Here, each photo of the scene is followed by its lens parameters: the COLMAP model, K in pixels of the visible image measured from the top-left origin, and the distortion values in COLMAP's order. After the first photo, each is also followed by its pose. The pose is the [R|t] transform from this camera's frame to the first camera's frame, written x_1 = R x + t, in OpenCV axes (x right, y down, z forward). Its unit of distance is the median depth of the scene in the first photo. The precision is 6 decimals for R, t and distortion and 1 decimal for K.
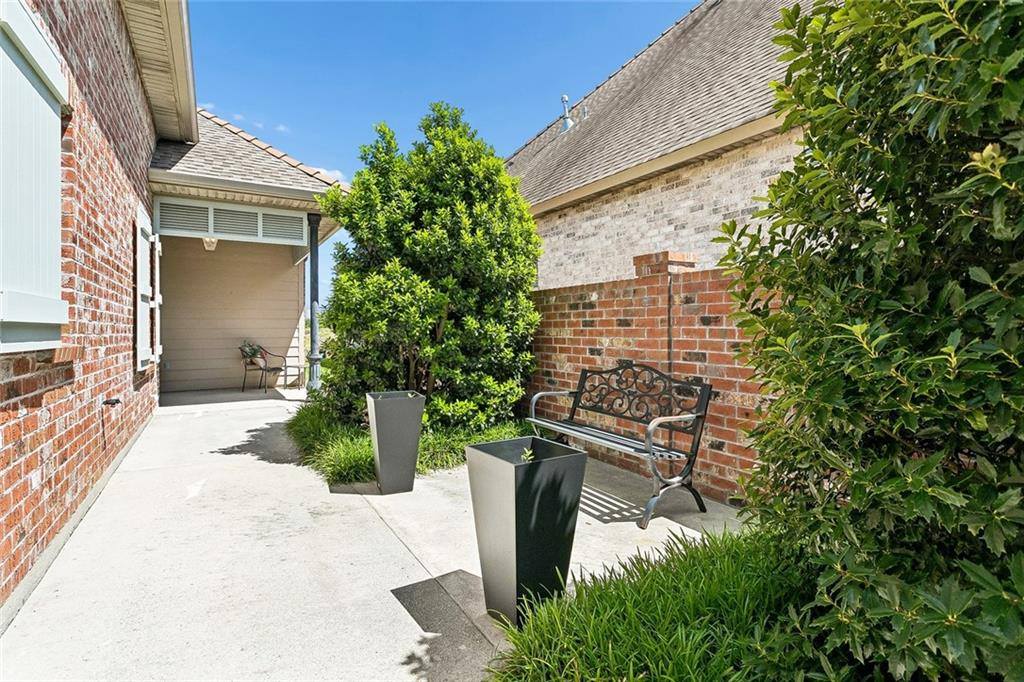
lens RADIAL K [[538.5, 0, 537.3], [0, 538.5, 349.0], [0, 0, 1]] dist [0.012124, 0.002132]
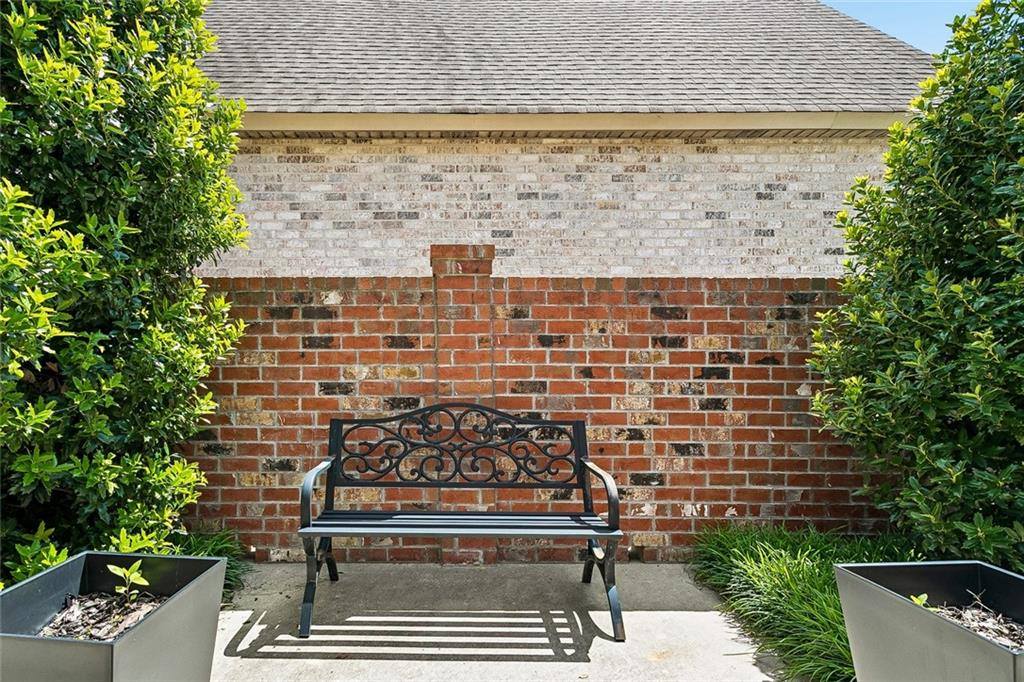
lens RADIAL K [[538.5, 0, 537.3], [0, 538.5, 349.0], [0, 0, 1]] dist [0.012124, 0.002132]
pose [[0.512620, 0.003417, 0.858609, -0.318968], [0.033826, 0.999135, -0.024171, -0.018203], [-0.857949, 0.041434, 0.512061, 0.513722]]
